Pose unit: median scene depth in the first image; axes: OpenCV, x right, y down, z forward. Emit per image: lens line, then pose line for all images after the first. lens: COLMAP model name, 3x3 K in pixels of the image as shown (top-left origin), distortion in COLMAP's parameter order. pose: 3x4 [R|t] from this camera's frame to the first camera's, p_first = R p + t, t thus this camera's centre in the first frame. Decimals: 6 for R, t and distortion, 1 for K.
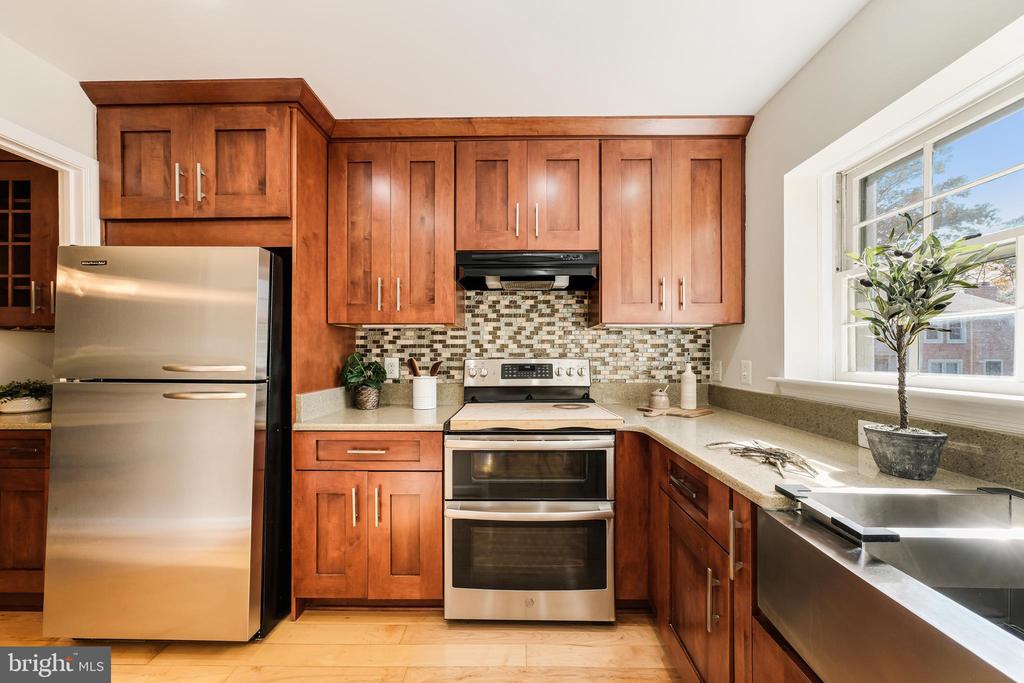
lens RADIAL K [[356.7, 0, 513.6], [0, 356.7, 351.3], [0, 0, 1]] dist [-0.002134, 0.000281]
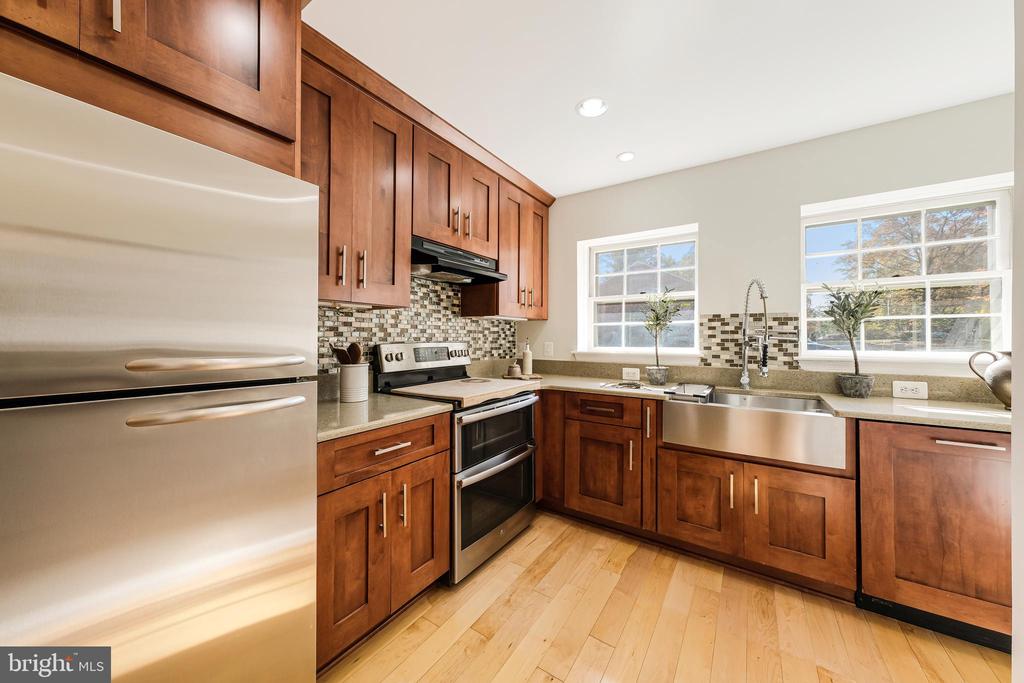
lens RADIAL K [[356.7, 0, 512.5], [0, 356.7, 336.0], [0, 0, 1]] dist [-0.002134, 0.000281]
pose [[0.551761, 0.006125, 0.833980, -0.703586], [-0.008019, 0.999966, -0.002039, 0.000724], [-0.833964, -0.005563, 0.551791, 0.185778]]
